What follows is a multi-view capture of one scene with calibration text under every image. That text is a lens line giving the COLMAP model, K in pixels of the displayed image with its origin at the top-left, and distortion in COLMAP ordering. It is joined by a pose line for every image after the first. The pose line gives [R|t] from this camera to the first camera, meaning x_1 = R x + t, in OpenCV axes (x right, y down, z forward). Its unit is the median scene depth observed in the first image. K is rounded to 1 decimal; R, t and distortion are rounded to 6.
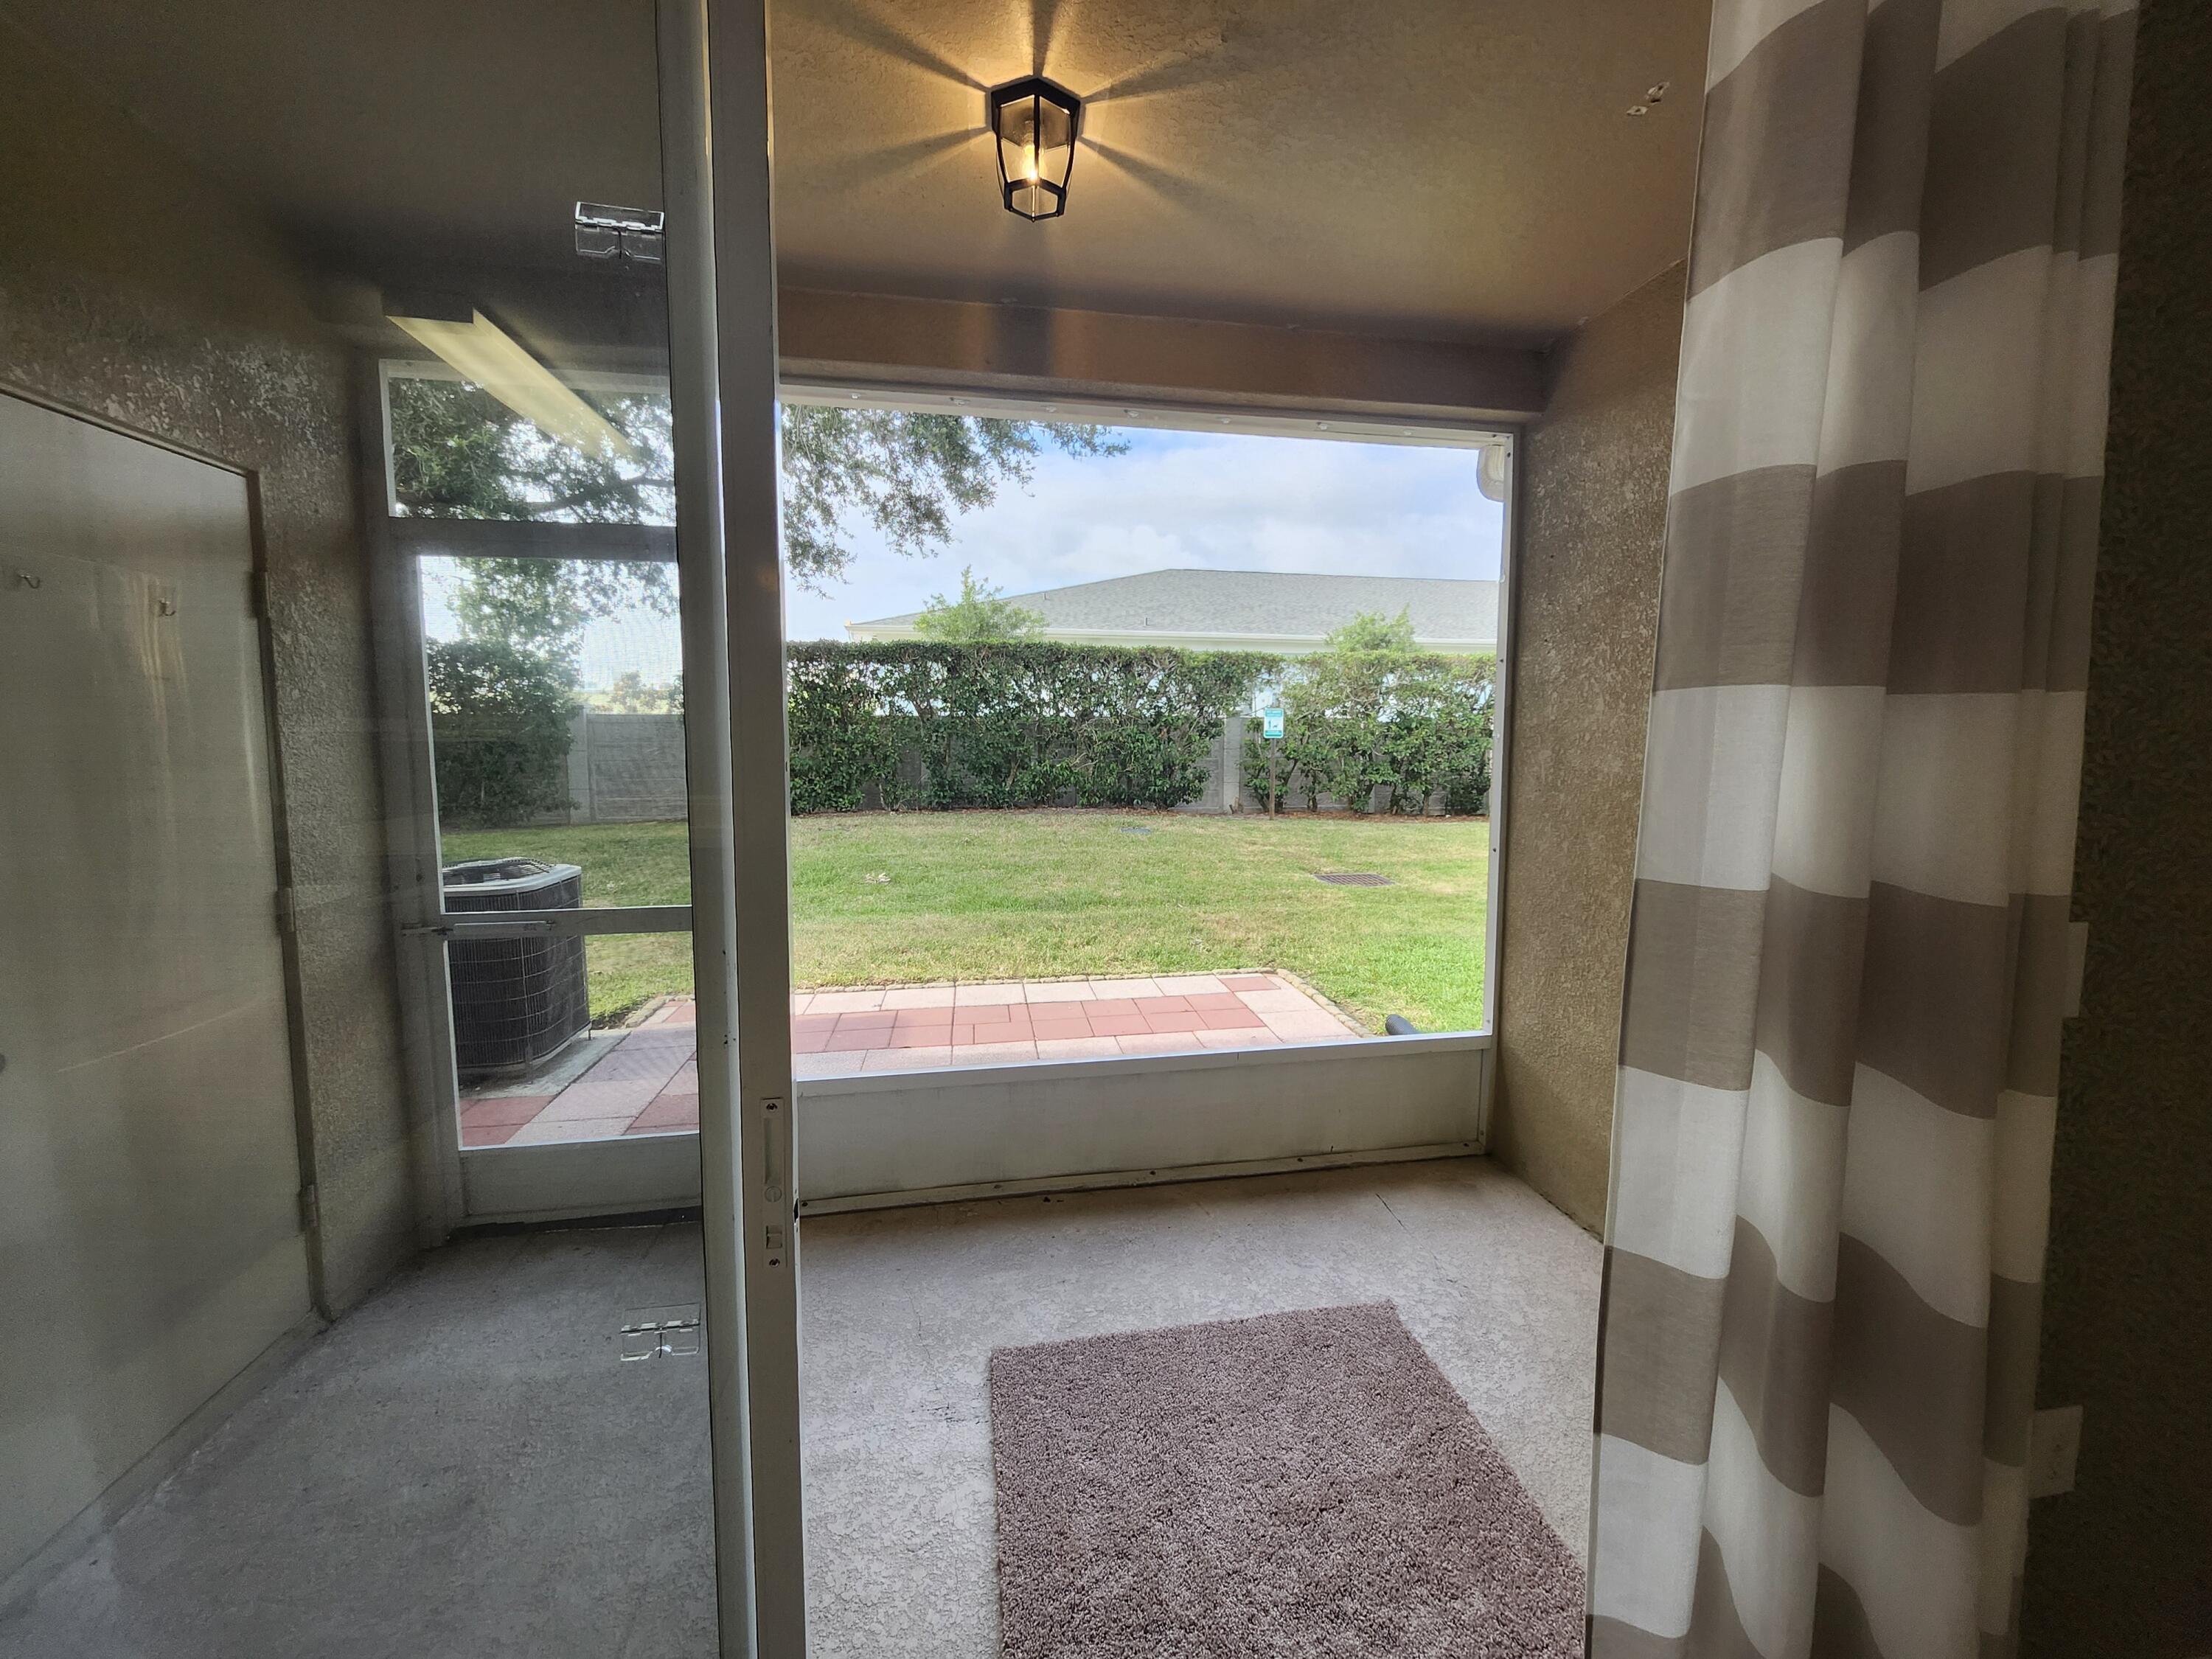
lens RADIAL K [[868.2, 0, 1123.9], [0, 868.2, 807.5], [0, 0, 1]] dist [0.001737, 0.000141]
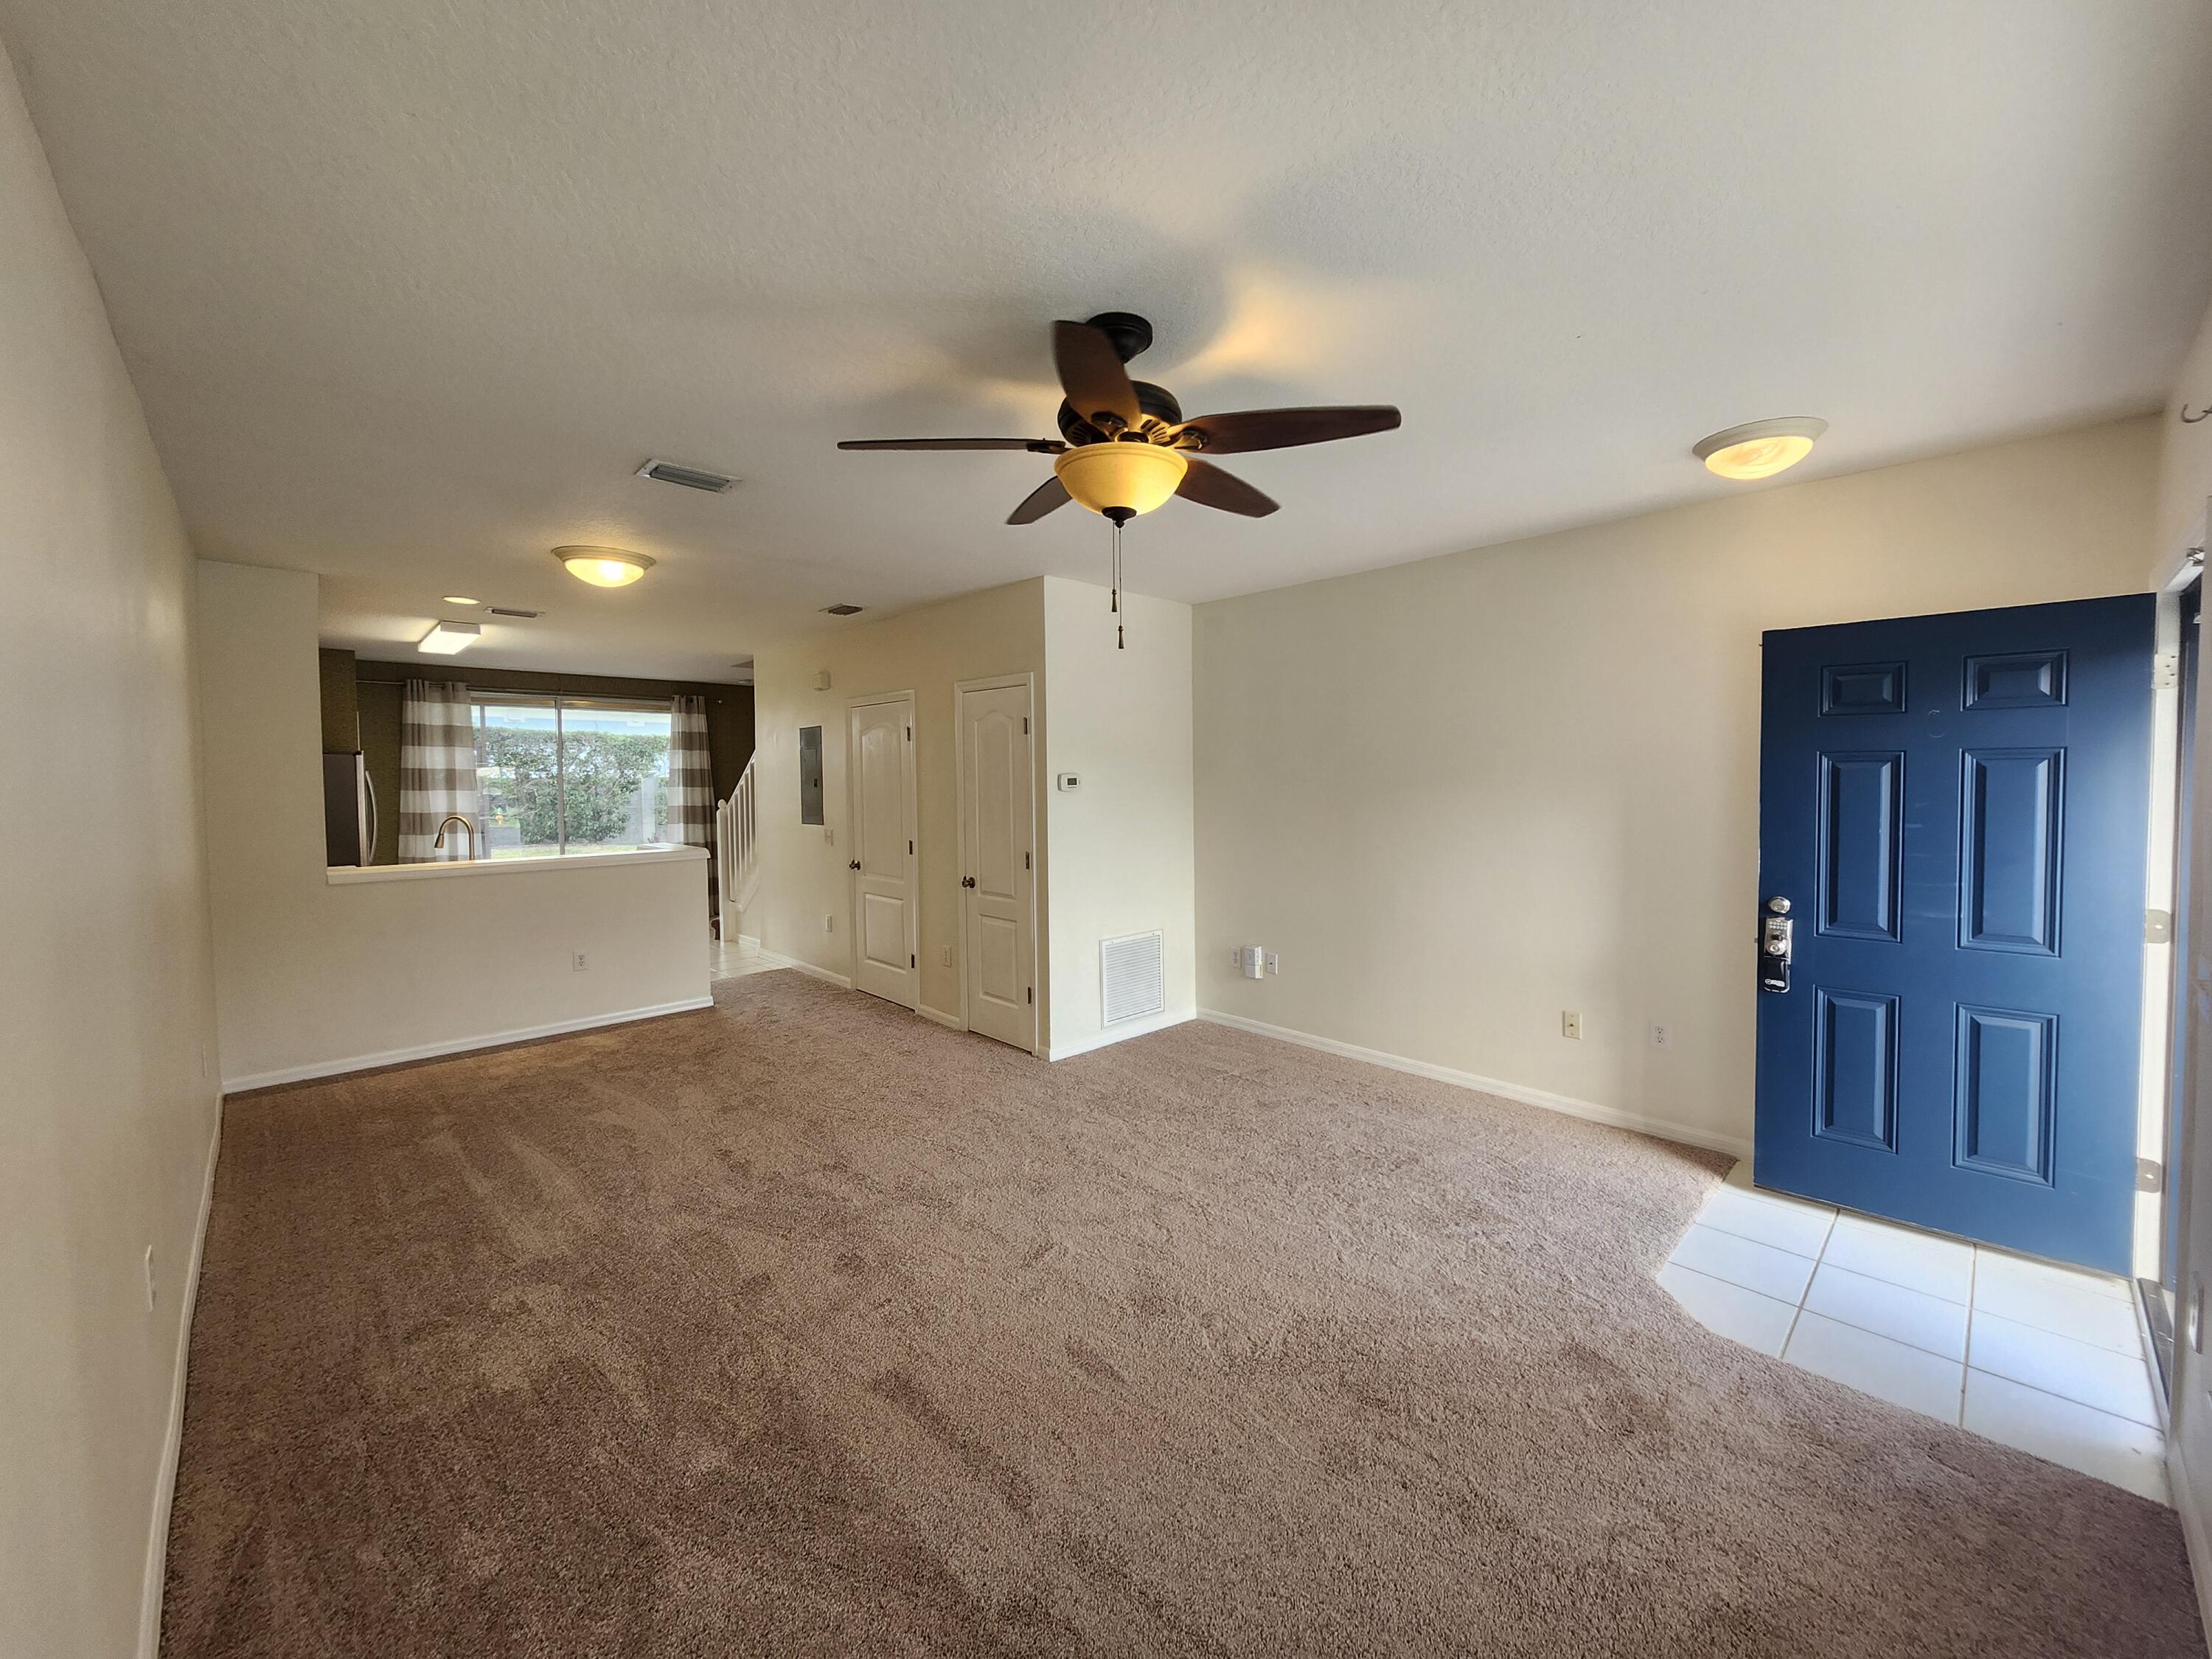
lens RADIAL K [[866.9, 0, 1122.5], [0, 866.9, 802.4], [0, 0, 1]] dist [0.000570, -0.000220]
pose [[0.820926, -0.029245, 0.570286, -0.055206], [0.064813, 0.997006, -0.042169, 0.055450], [-0.567345, 0.071579, 0.820363, -0.703324]]
